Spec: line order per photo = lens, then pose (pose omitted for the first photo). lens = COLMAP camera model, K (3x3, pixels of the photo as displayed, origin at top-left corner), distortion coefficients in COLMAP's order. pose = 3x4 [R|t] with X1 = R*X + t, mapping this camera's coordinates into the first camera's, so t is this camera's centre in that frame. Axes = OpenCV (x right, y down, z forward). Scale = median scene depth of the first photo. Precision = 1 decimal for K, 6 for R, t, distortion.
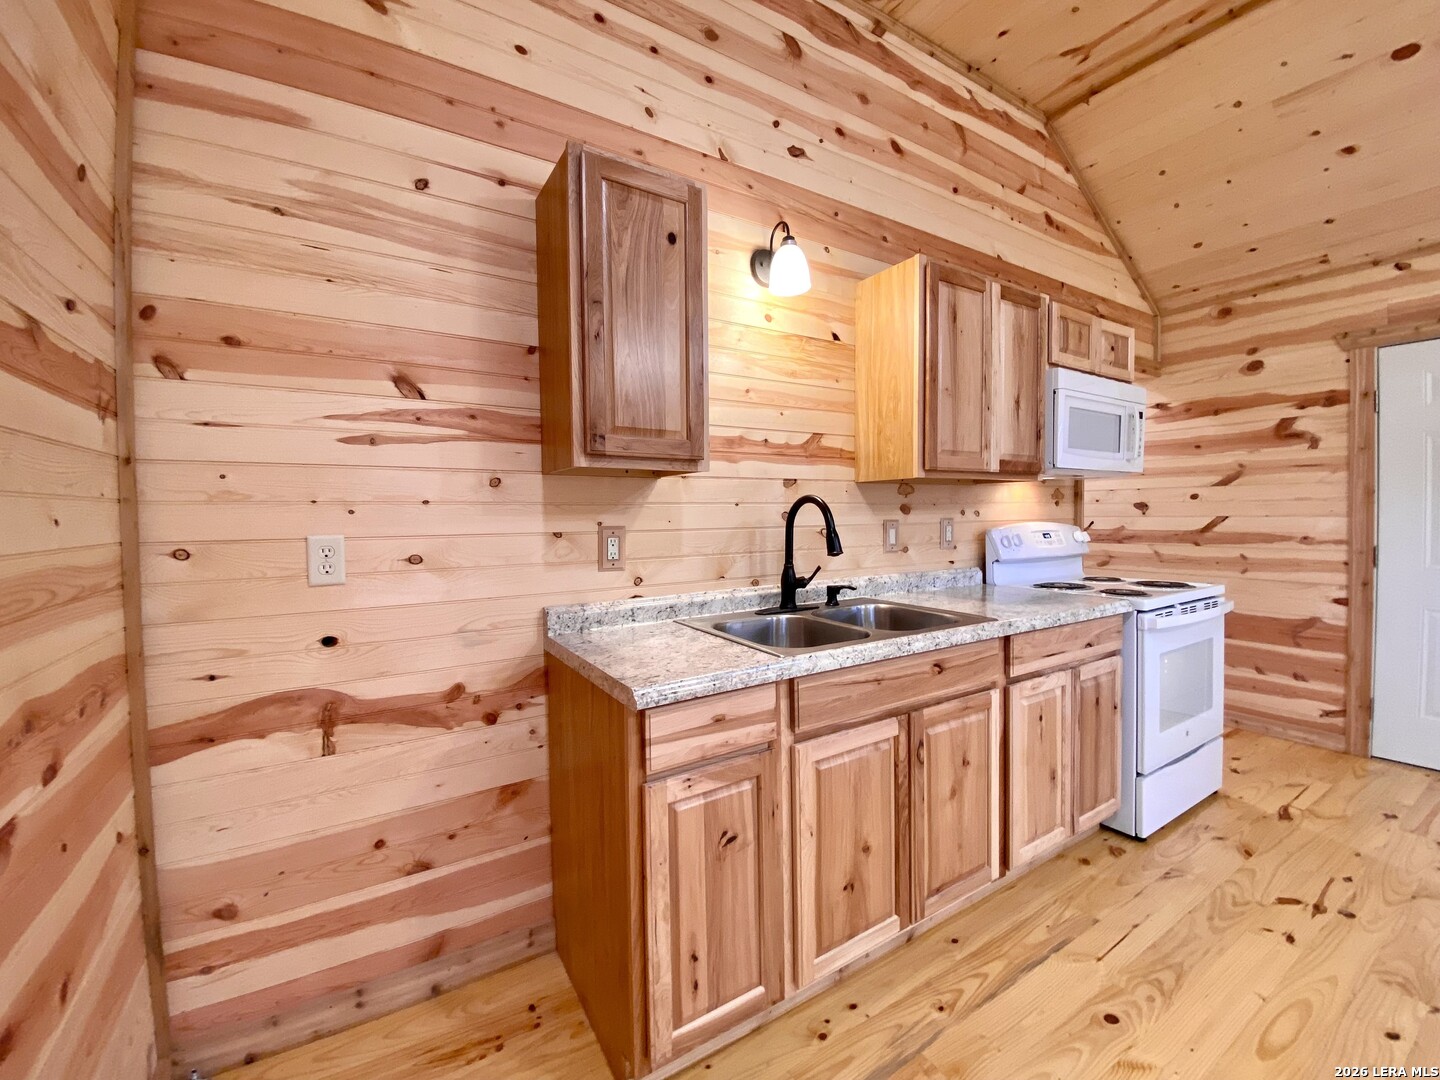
lens RADIAL K [[594.2, 0, 722.9], [0, 594.2, 530.5], [0, 0, 1]] dist [0.020884, -0.019729]
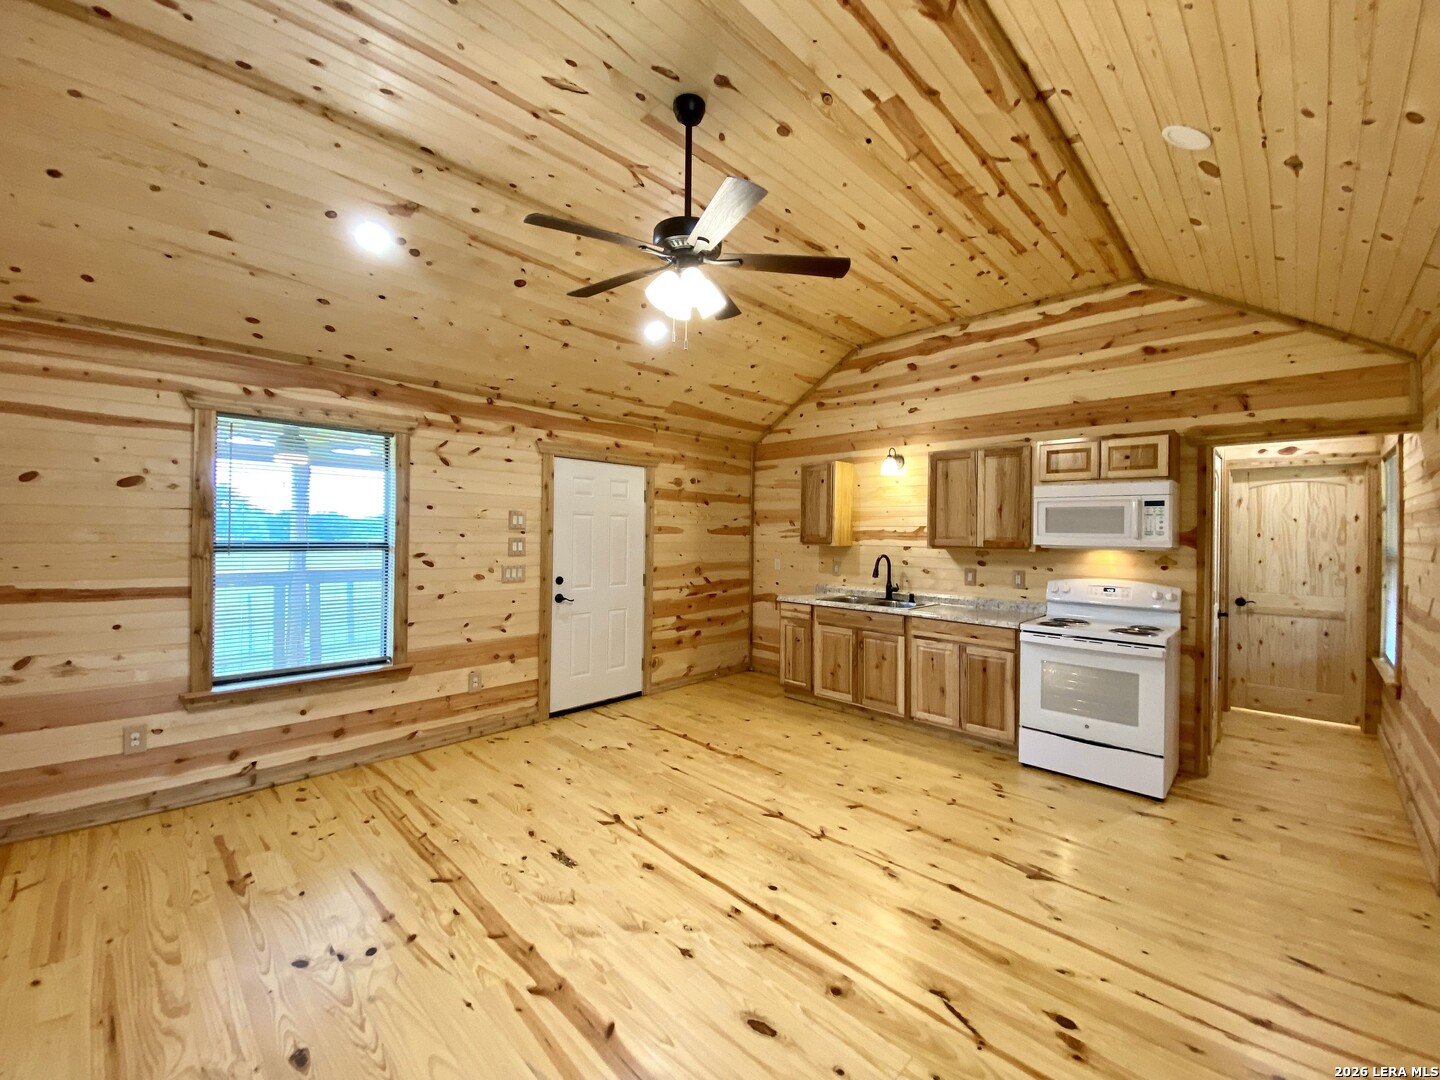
lens RADIAL K [[588.4, 0, 715.6], [0, 588.4, 532.2], [0, 0, 1]] dist [0.045121, -0.031540]
pose [[0.230249, 0.015729, -0.973005, 2.173909], [-0.040900, 0.999142, 0.006473, -0.125425], [0.972272, 0.038306, 0.230695, -0.282798]]
